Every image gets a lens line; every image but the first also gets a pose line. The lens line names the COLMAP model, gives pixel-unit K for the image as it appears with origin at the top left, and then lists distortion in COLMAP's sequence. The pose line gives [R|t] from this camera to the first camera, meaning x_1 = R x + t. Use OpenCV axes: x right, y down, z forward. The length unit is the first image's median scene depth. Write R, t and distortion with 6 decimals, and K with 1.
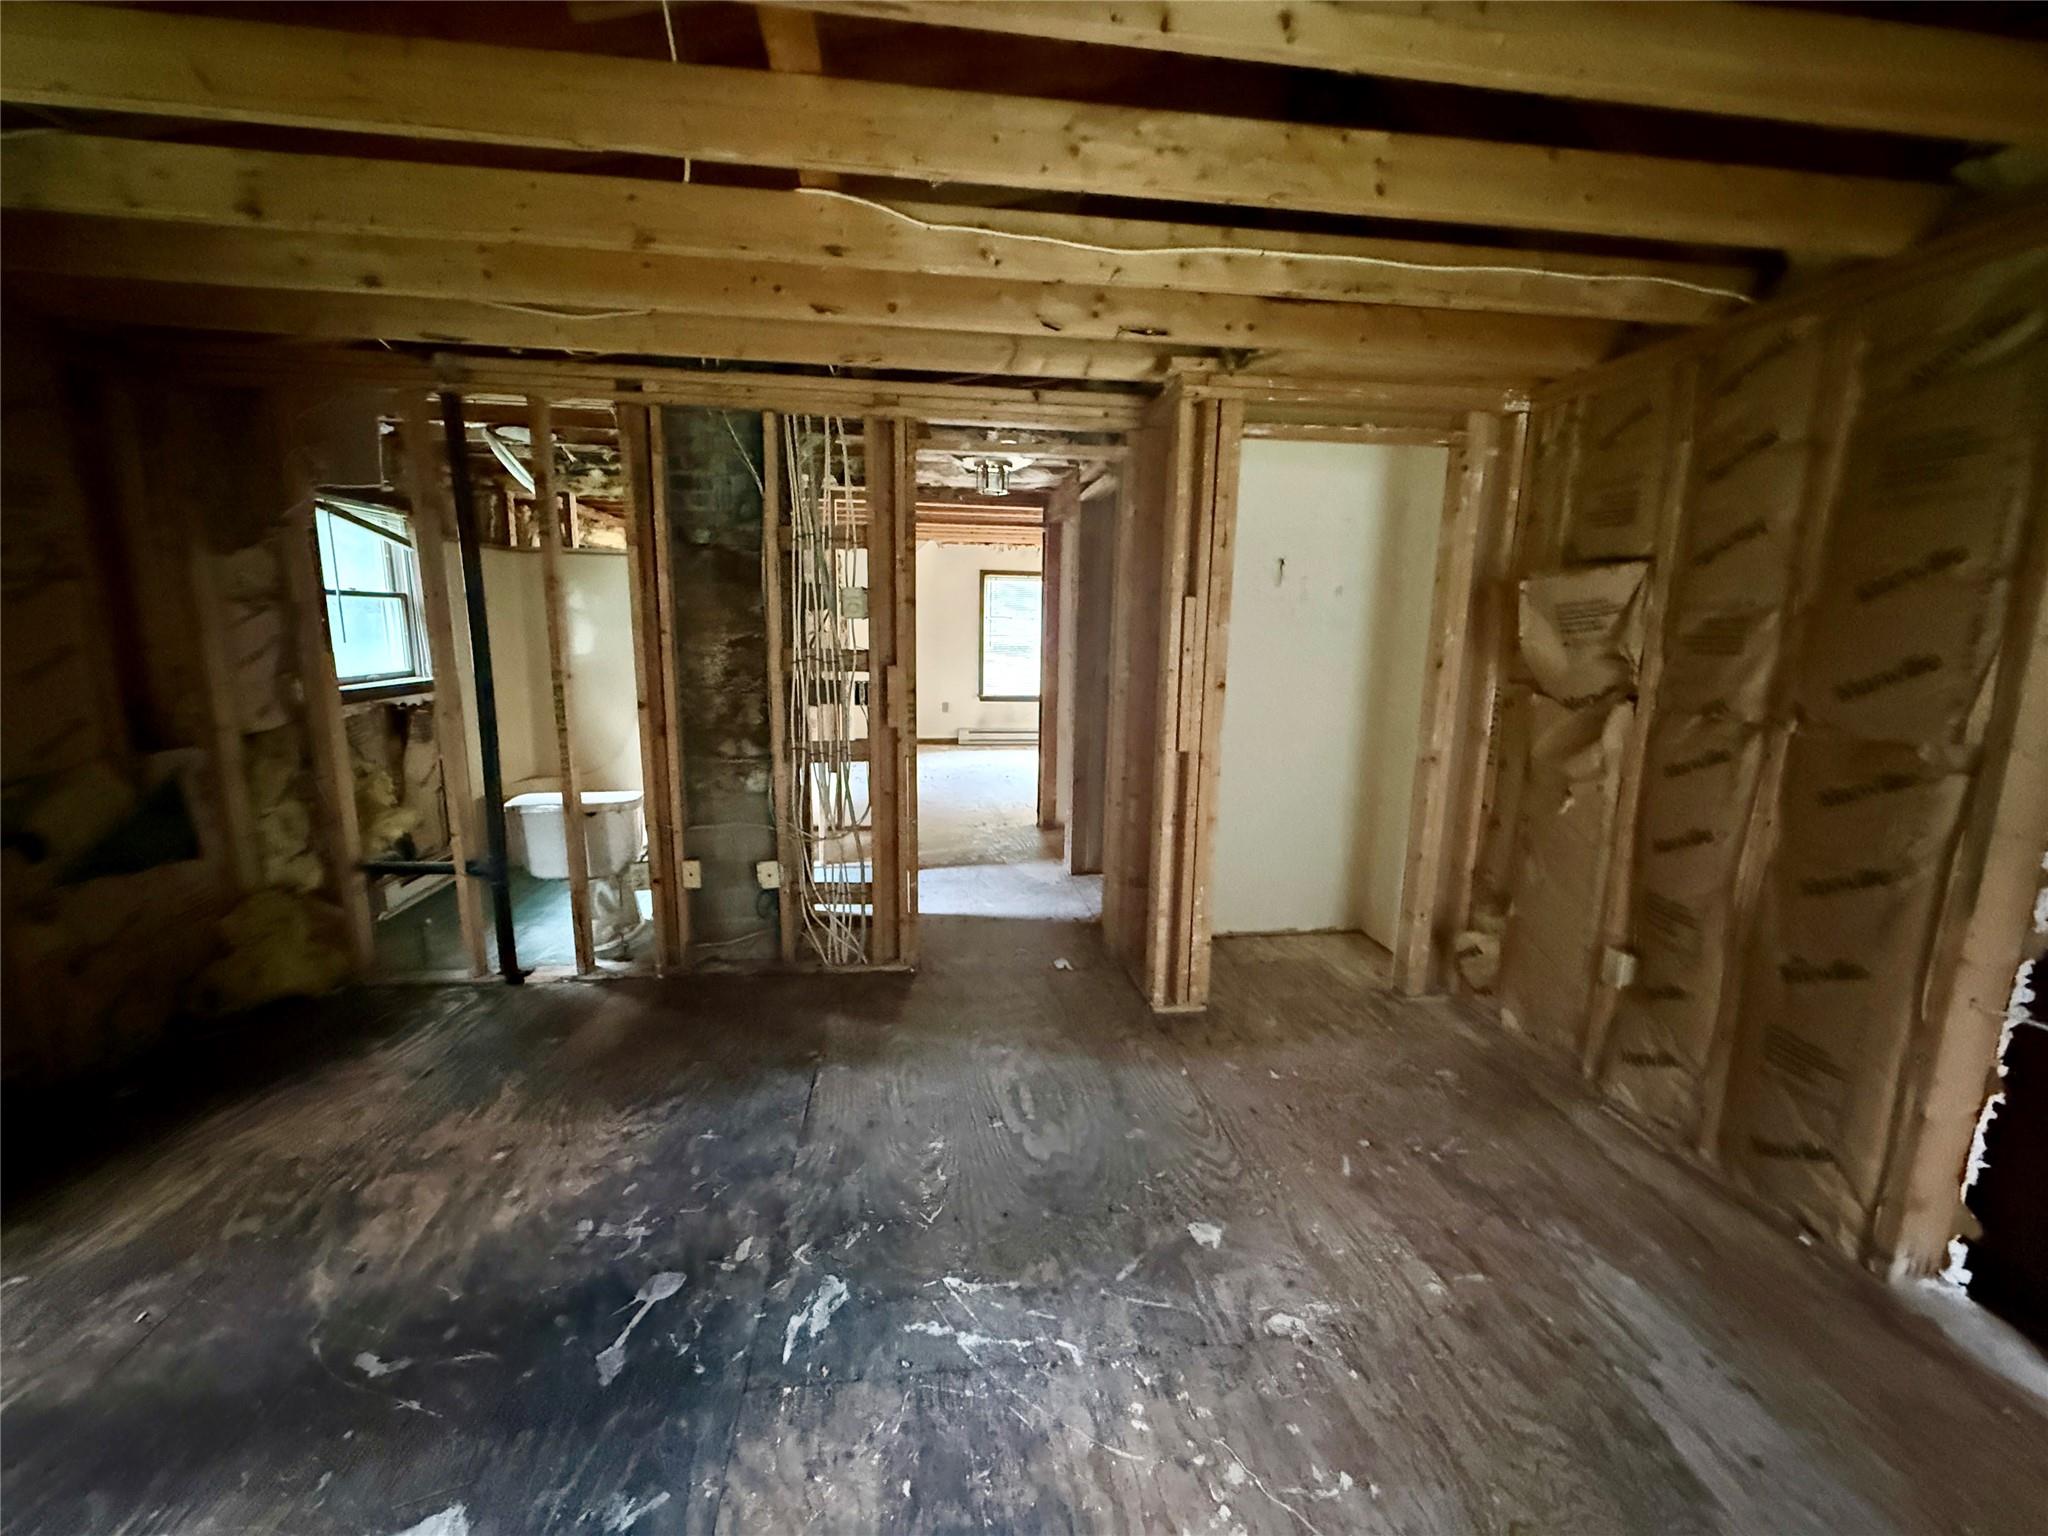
lens RADIAL K [[811.1, 0, 1021.9], [0, 811.1, 767.9], [0, 0, 1]] dist [0.001497, 0.000157]
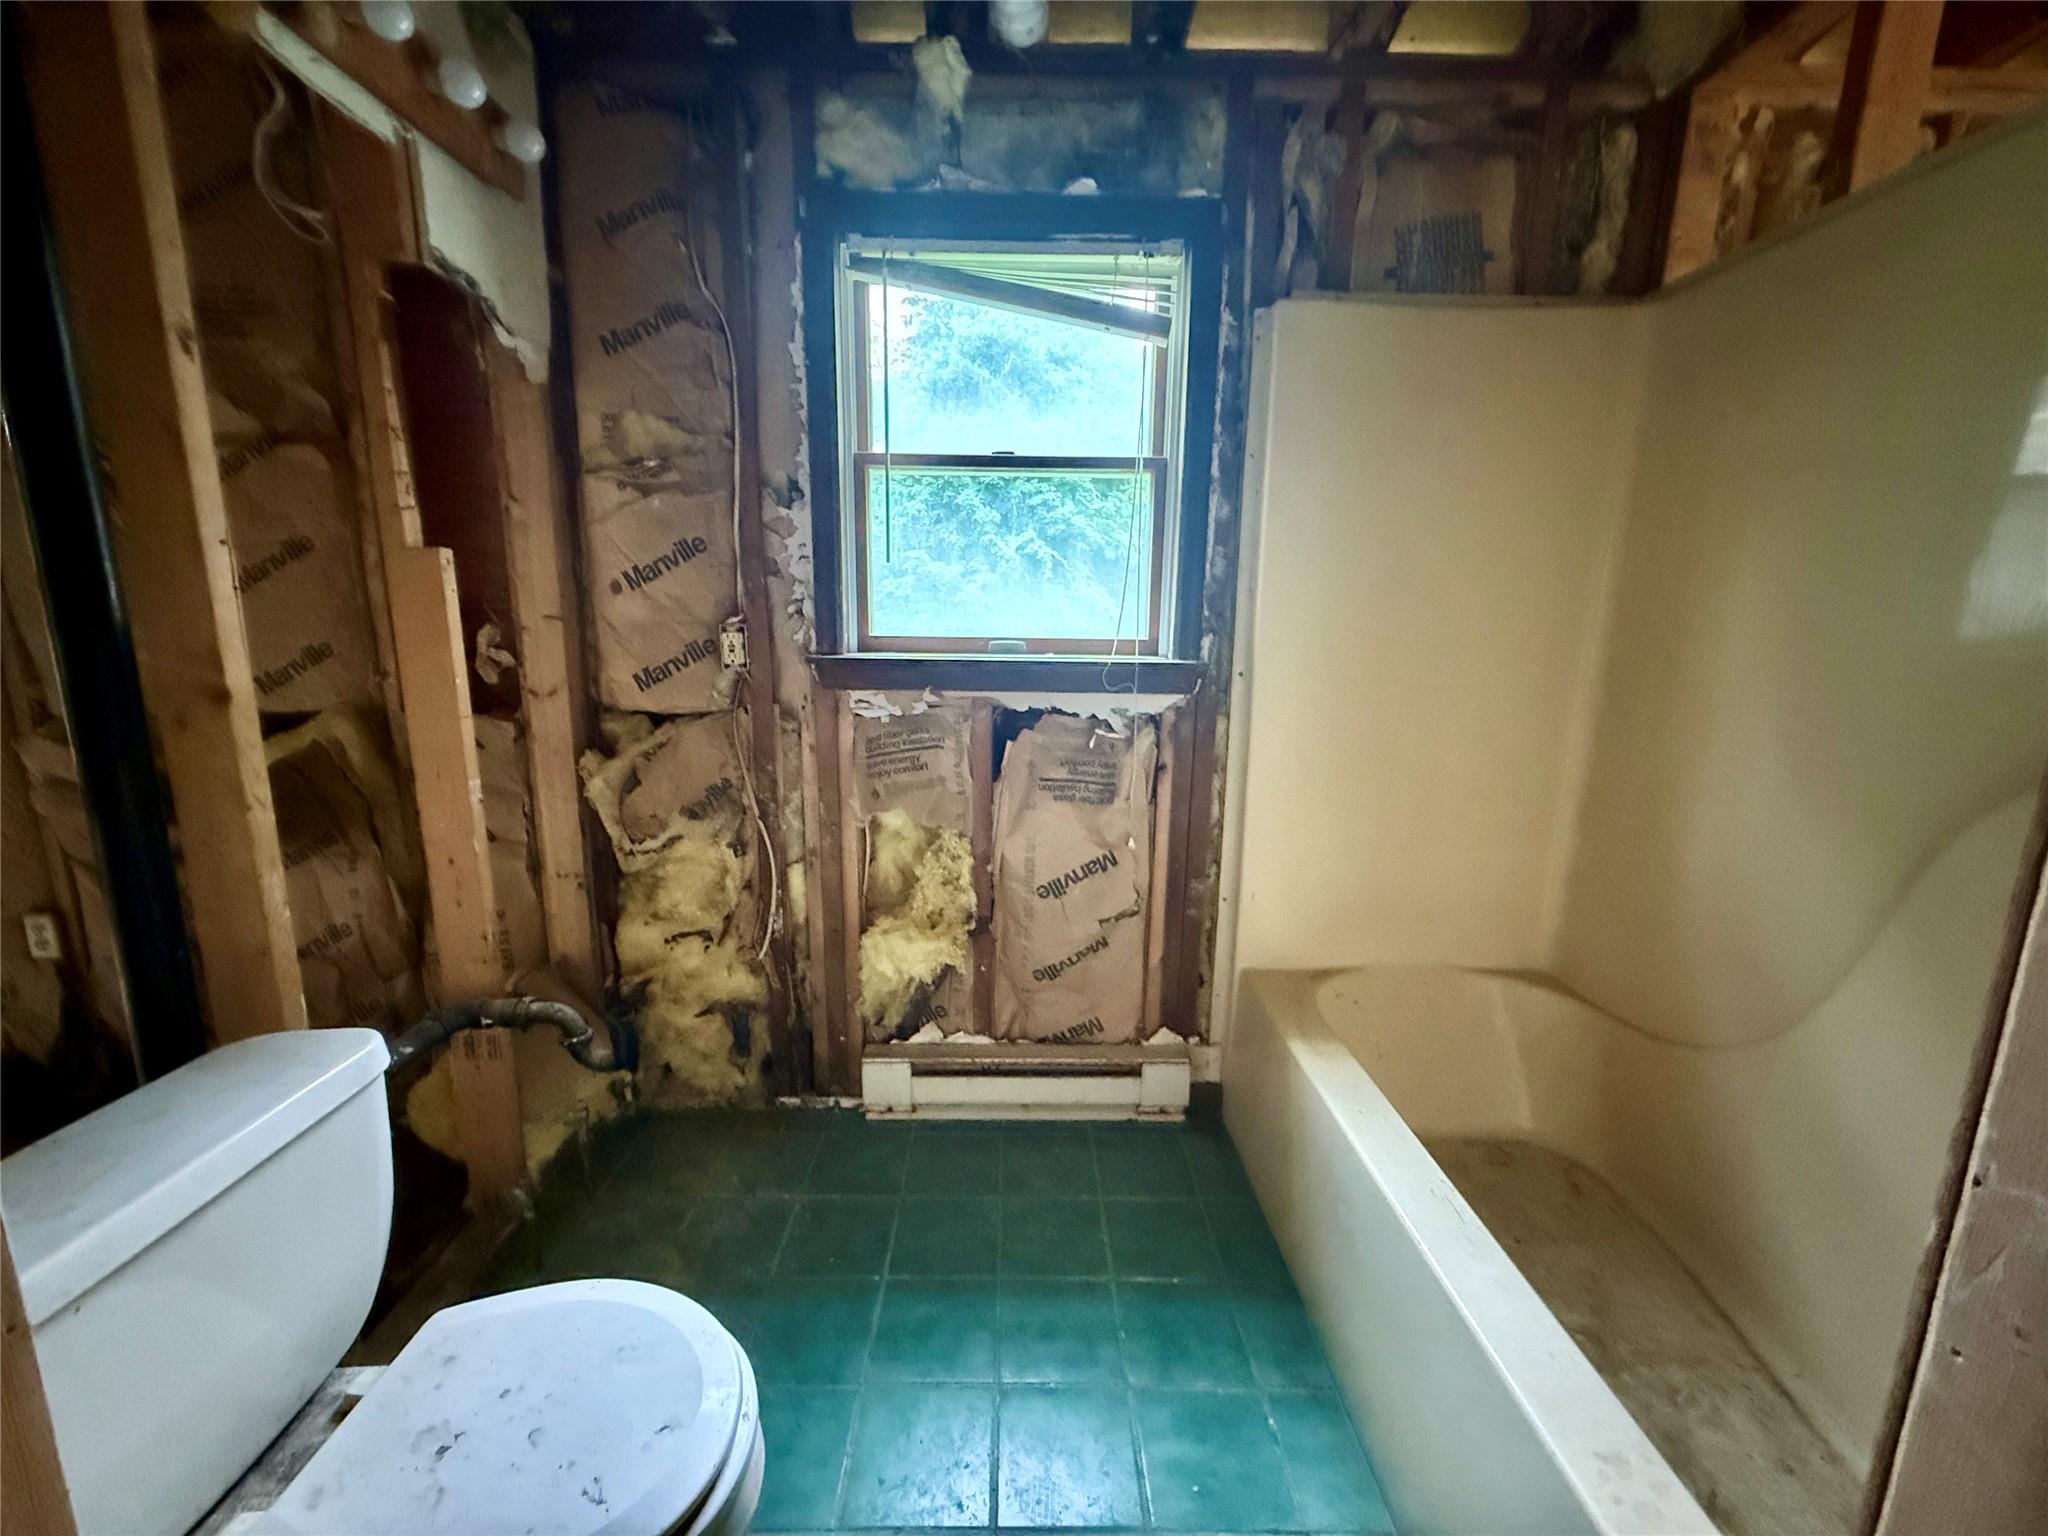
lens RADIAL K [[811.1, 0, 1021.9], [0, 811.1, 767.9], [0, 0, 1]] dist [0.001497, 0.000157]
pose [[-0.119354, 0.172857, -0.977689, -0.412924], [-0.180954, 0.964447, 0.192607, -0.171390], [0.976223, 0.199905, -0.083831, 1.344780]]
